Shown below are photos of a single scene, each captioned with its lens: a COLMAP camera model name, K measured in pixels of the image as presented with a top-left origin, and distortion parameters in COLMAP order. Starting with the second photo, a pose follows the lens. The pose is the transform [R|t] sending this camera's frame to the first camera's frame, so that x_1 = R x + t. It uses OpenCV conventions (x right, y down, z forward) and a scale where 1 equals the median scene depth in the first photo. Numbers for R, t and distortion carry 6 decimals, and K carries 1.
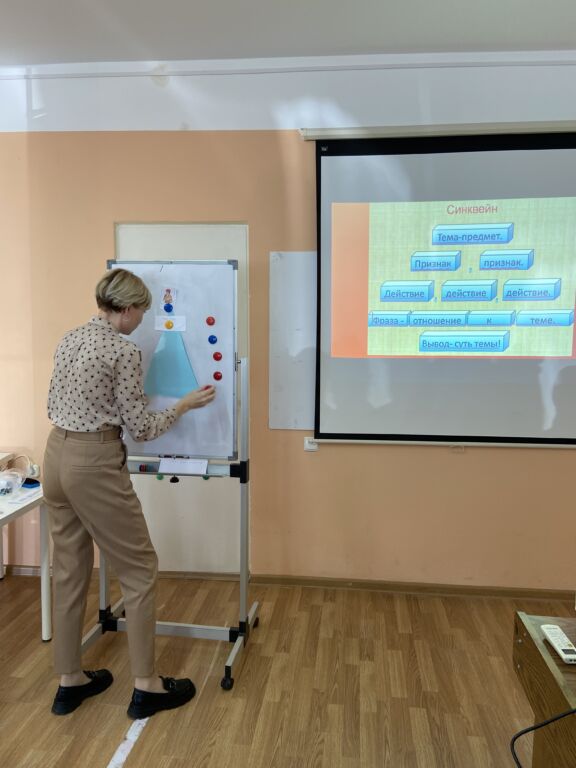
lens RADIAL K [[580.2, 0, 288.2], [0, 580.2, 376.4], [0, 0, 1]] dist [0.108259, -0.125106]
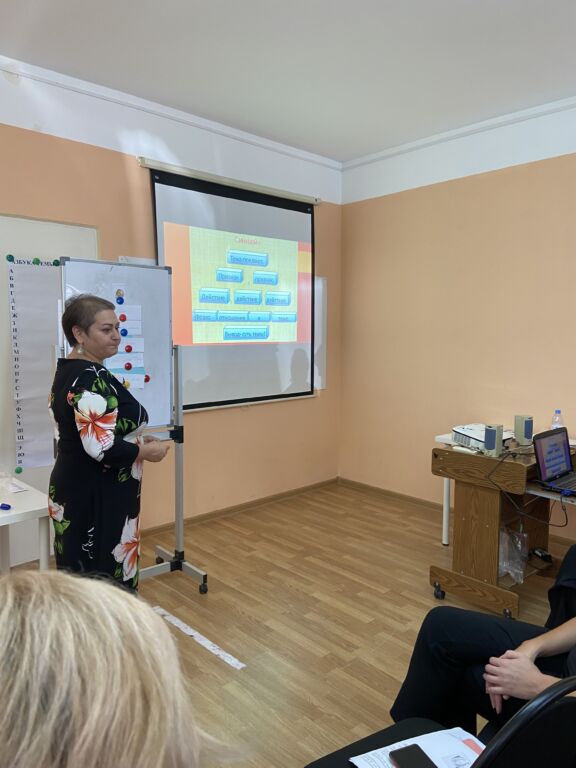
lens RADIAL K [[580.2, 0, 282.0], [0, 580.2, 386.8], [0, 0, 1]] dist [0.108259, -0.125106]
pose [[0.658490, -0.078382, 0.748497, -0.791820], [0.066153, 0.996740, 0.046180, 0.014675], [-0.749677, 0.019107, 0.661528, -0.010424]]
